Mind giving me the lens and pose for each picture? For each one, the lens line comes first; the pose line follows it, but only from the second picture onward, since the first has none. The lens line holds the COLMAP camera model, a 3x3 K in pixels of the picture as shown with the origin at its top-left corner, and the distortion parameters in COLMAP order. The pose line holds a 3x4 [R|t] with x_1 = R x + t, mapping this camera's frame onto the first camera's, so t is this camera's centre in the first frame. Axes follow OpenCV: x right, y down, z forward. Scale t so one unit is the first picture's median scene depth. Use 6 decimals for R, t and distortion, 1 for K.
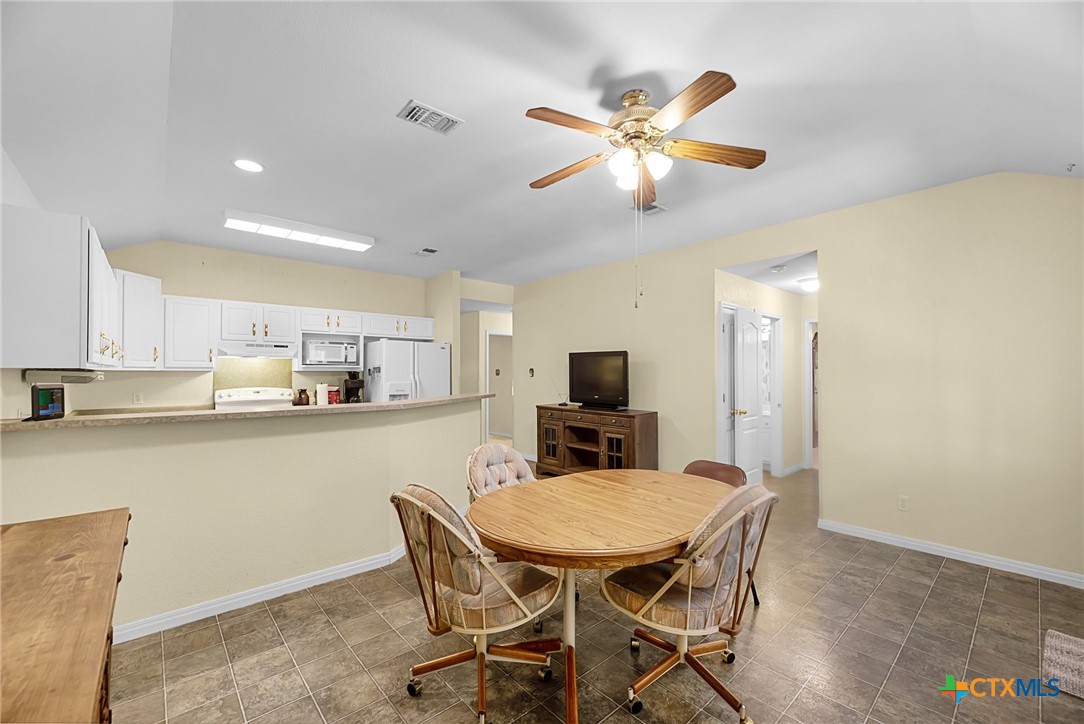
lens RADIAL K [[443.1, 0, 542.0], [0, 443.1, 362.0], [0, 0, 1]] dist [-0.000245, -0.000003]
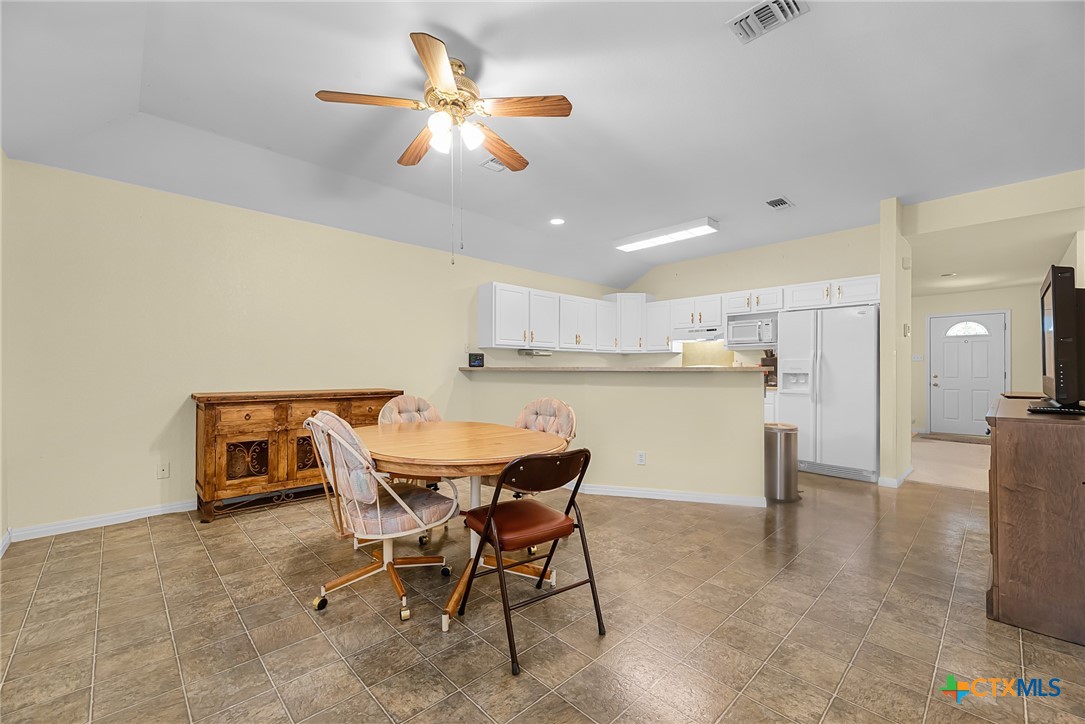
lens RADIAL K [[443.5, 0, 542.5], [0, 443.5, 362.0], [0, 0, 1]] dist [-0.000245, -0.000003]
pose [[0.037704, -0.002787, -0.999285, 0.665246], [0.021844, 0.999759, -0.001964, 0.049902], [0.999050, -0.021755, 0.037756, 0.608464]]
